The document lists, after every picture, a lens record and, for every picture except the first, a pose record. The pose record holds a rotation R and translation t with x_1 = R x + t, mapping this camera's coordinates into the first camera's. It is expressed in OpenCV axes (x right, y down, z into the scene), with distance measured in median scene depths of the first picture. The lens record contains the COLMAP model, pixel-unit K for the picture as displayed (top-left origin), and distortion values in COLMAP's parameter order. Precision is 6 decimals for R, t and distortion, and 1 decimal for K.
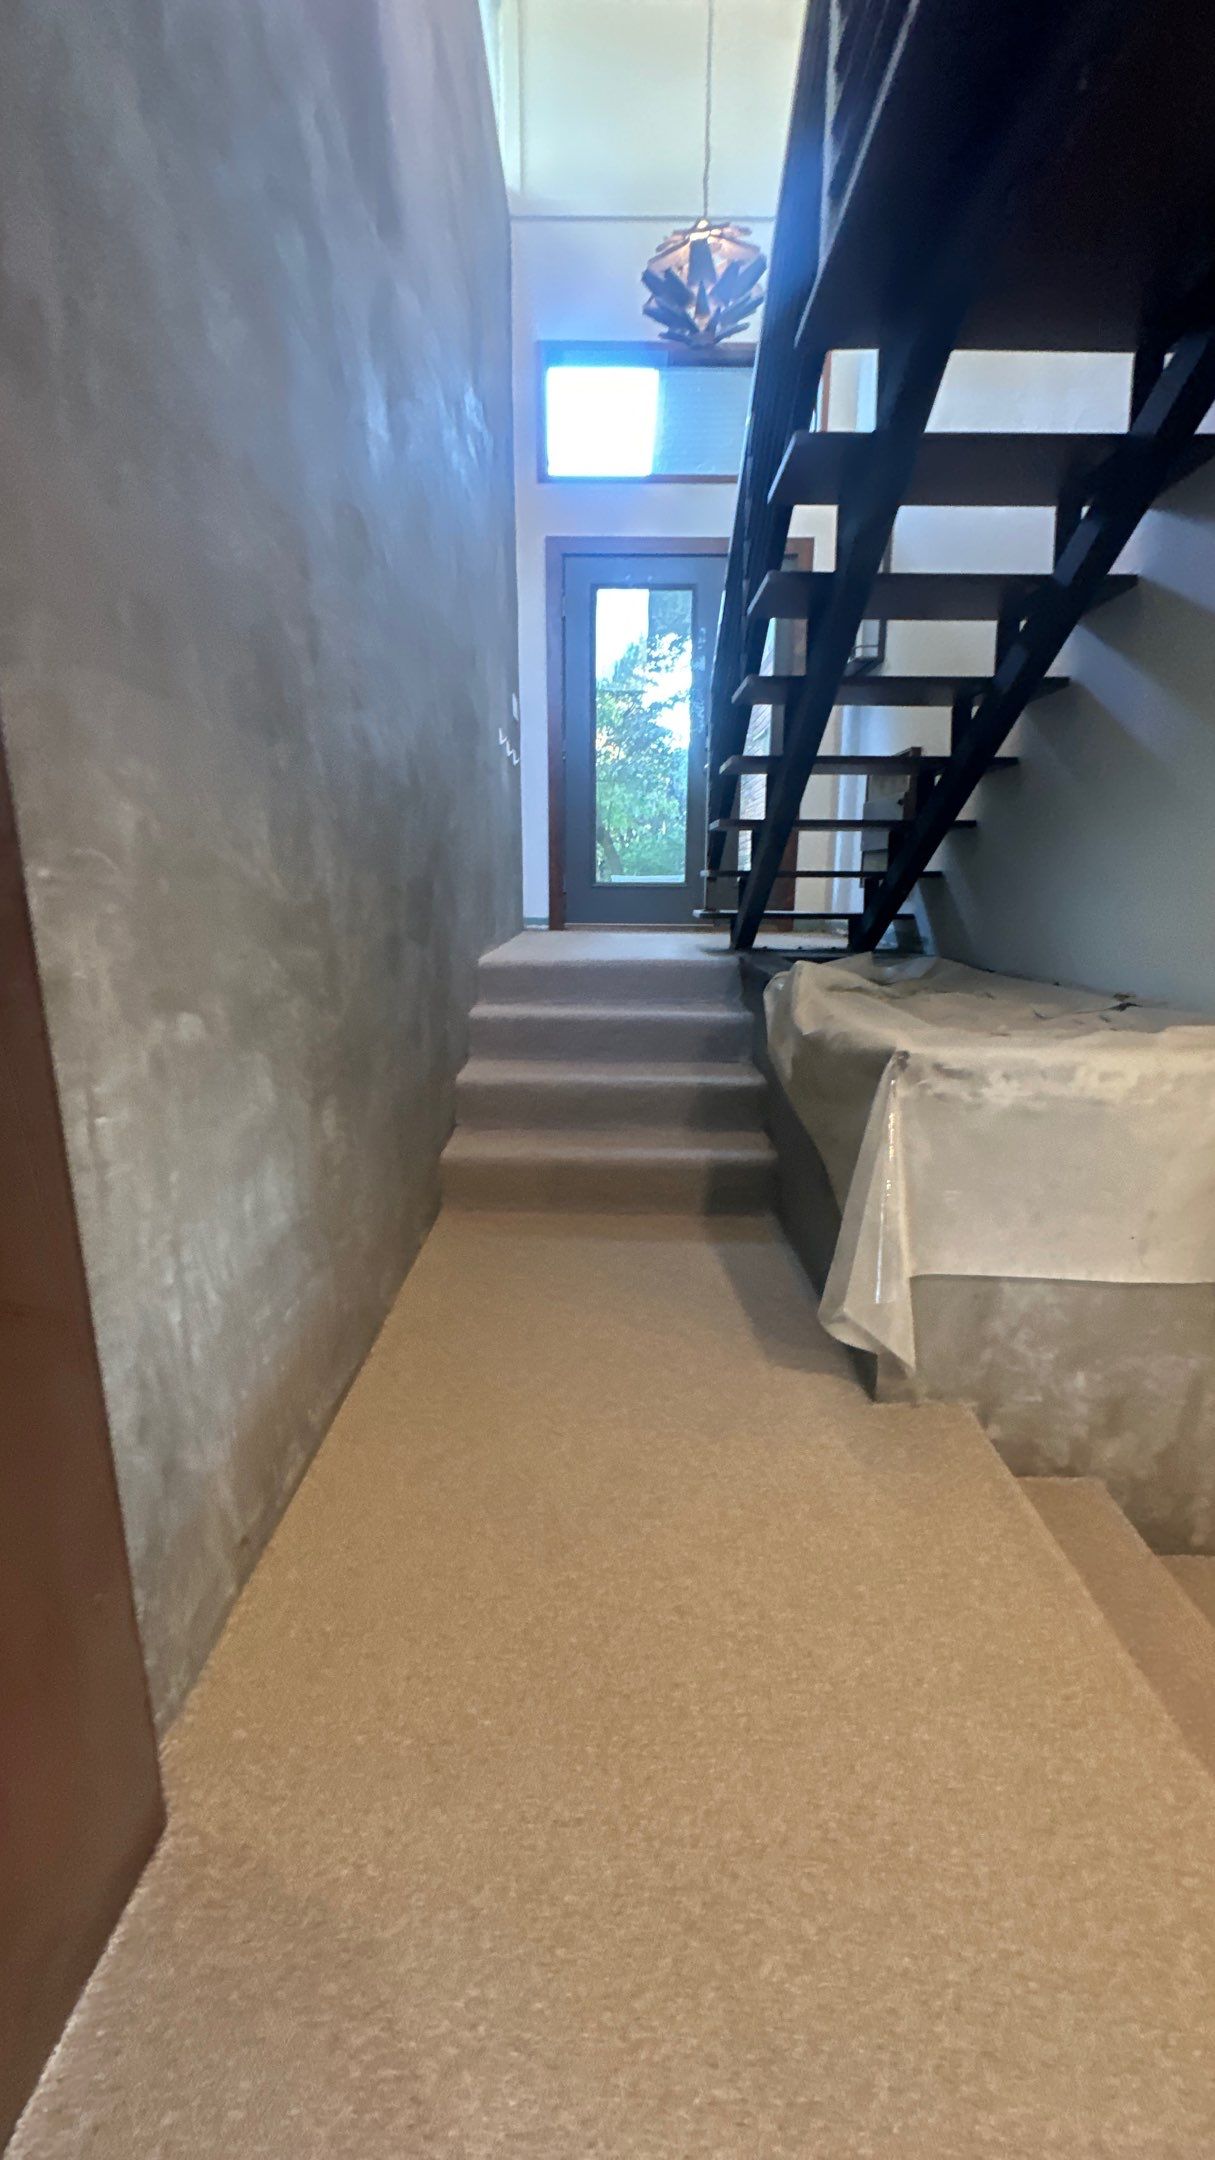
lens RADIAL K [[859.8, 0, 605.5], [0, 859.8, 1081.1], [0, 0, 1]] dist [-0.001001, -0.000075]
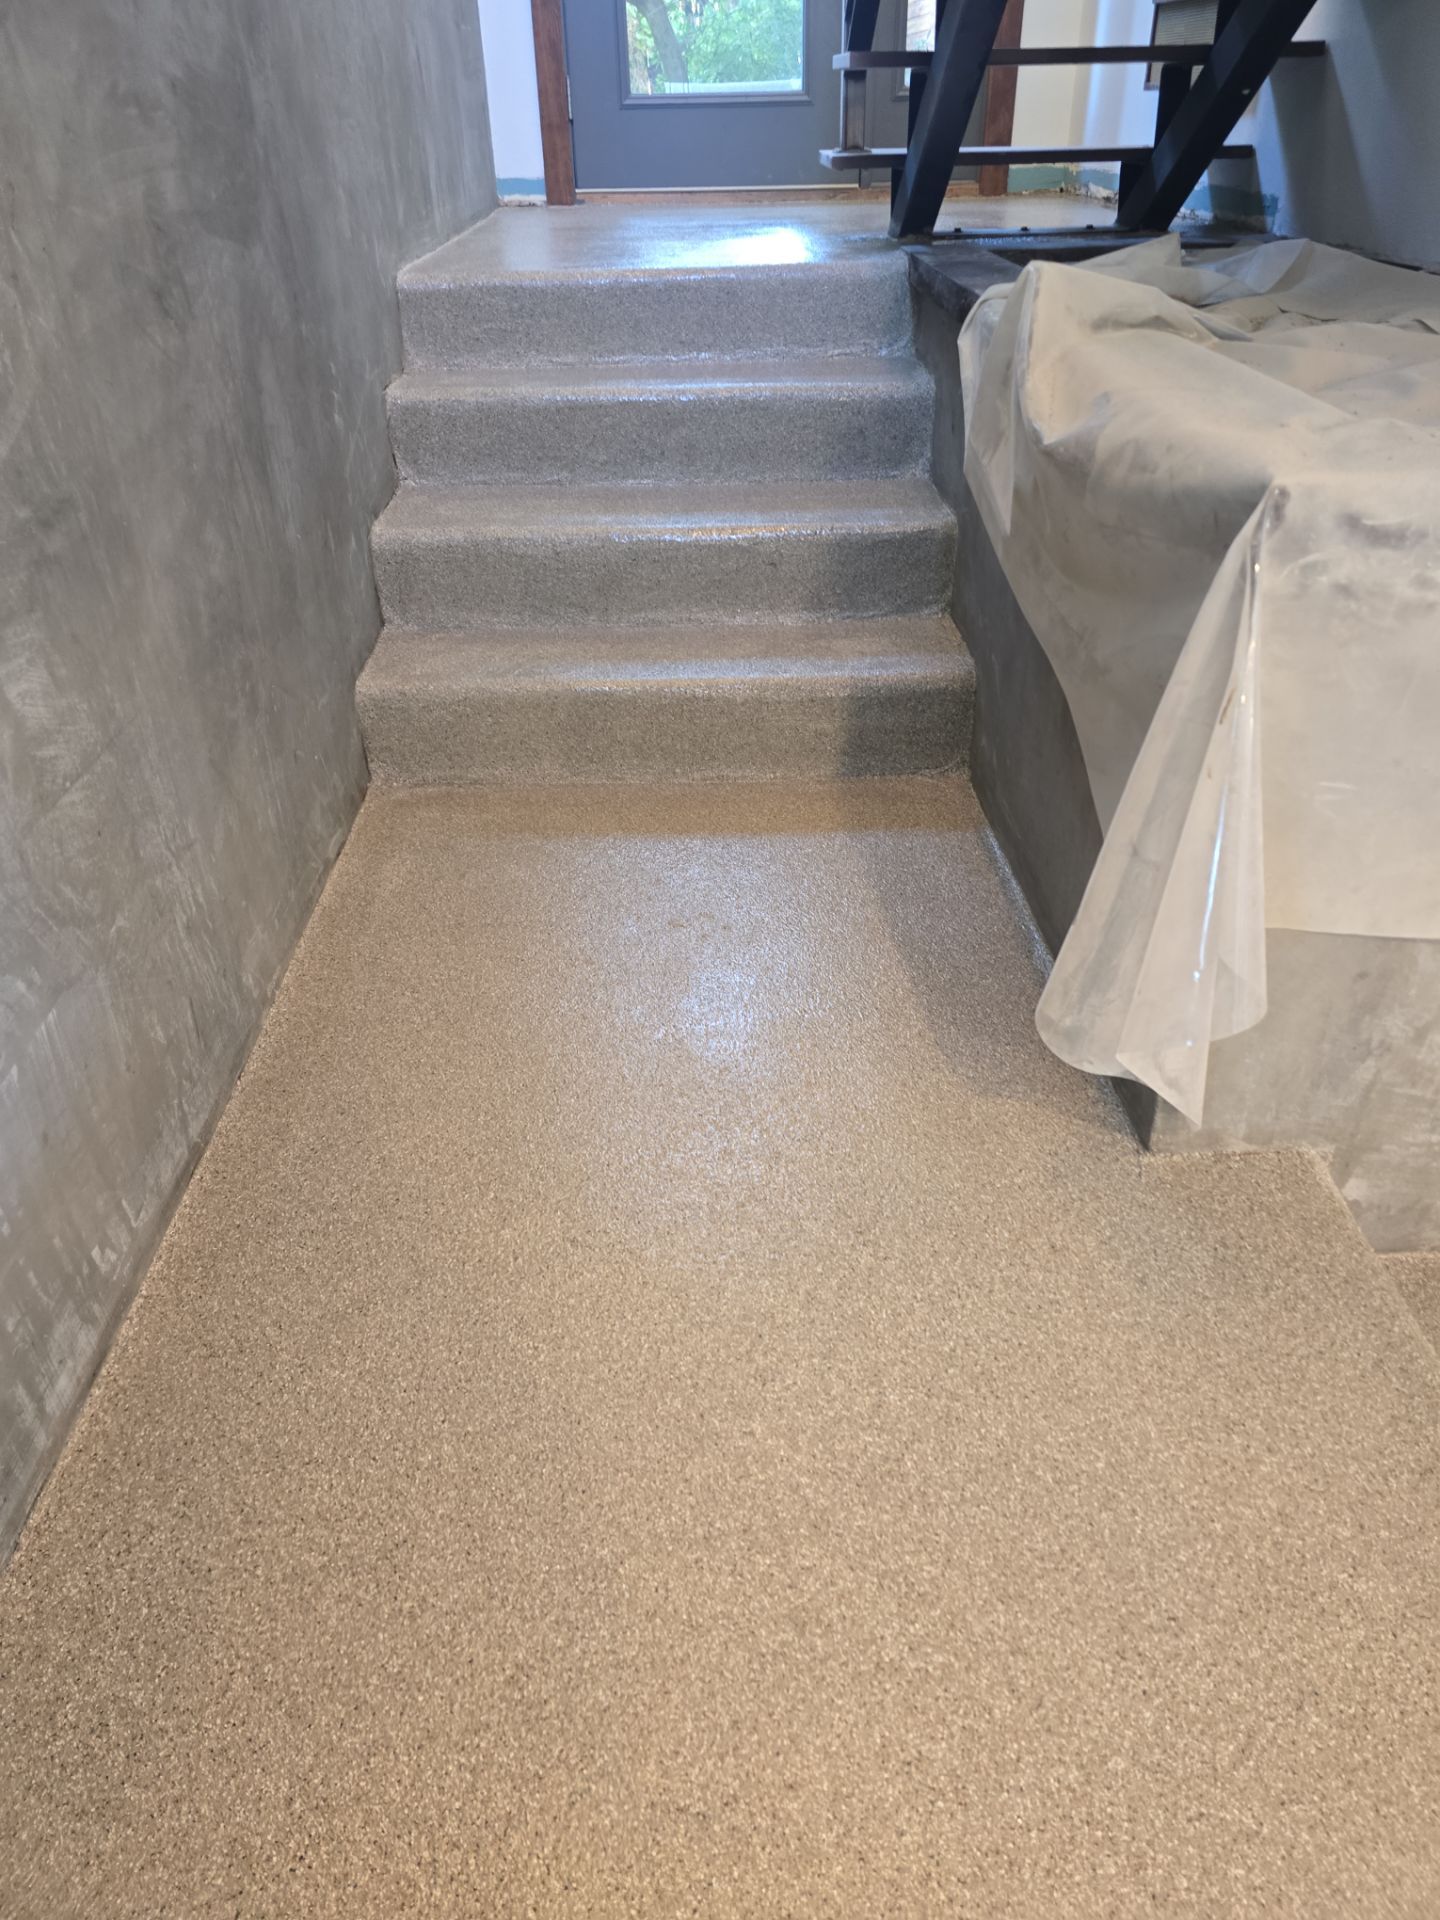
lens RADIAL K [[1310.4, 0, 765.1], [0, 1310.4, 961.9], [0, 0, 1]] dist [0.112658, -0.117289]
pose [[0.997919, -0.051117, 0.039312, 0.023096], [0.035011, 0.941427, 0.335395, -0.023960], [-0.054154, -0.333320, 0.941257, 0.151213]]
